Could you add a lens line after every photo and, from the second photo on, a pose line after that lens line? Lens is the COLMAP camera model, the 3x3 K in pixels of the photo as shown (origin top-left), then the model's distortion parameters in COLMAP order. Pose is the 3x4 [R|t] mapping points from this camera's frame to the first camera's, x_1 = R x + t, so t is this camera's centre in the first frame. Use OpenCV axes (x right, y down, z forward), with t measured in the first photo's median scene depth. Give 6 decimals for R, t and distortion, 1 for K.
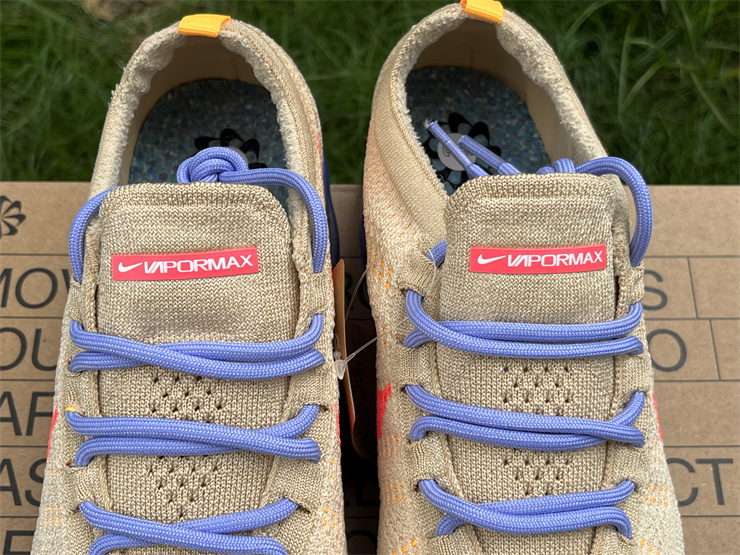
lens RADIAL K [[1051.3, 0, 369.2], [0, 1051.3, 270.9], [0, 0, 1]] dist [0.124703, -0.512663]
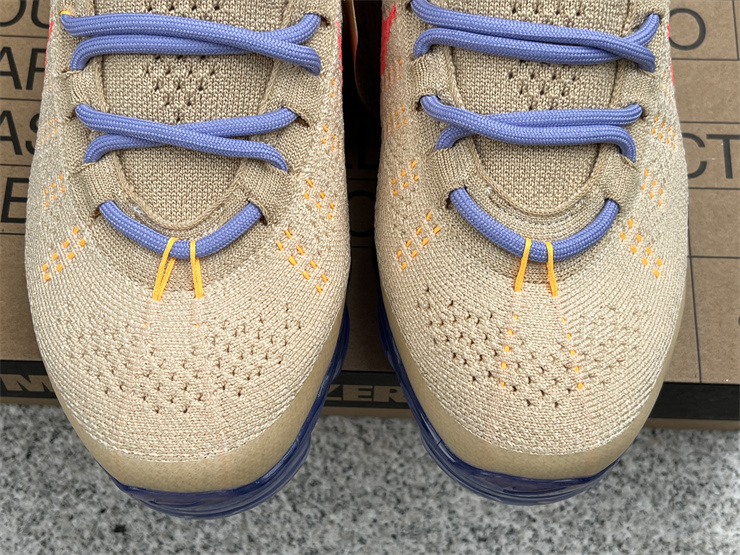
lens RADIAL K [[1050.1, 0, 364.5], [0, 1050.1, 274.4], [0, 0, 1]] dist [0.097938, -0.351354]
pose [[0.999344, 0.031833, -0.017281, 0.017155], [-0.028913, 0.988441, 0.148826, 0.218789], [0.021819, -0.148229, 0.988712, 0.010578]]
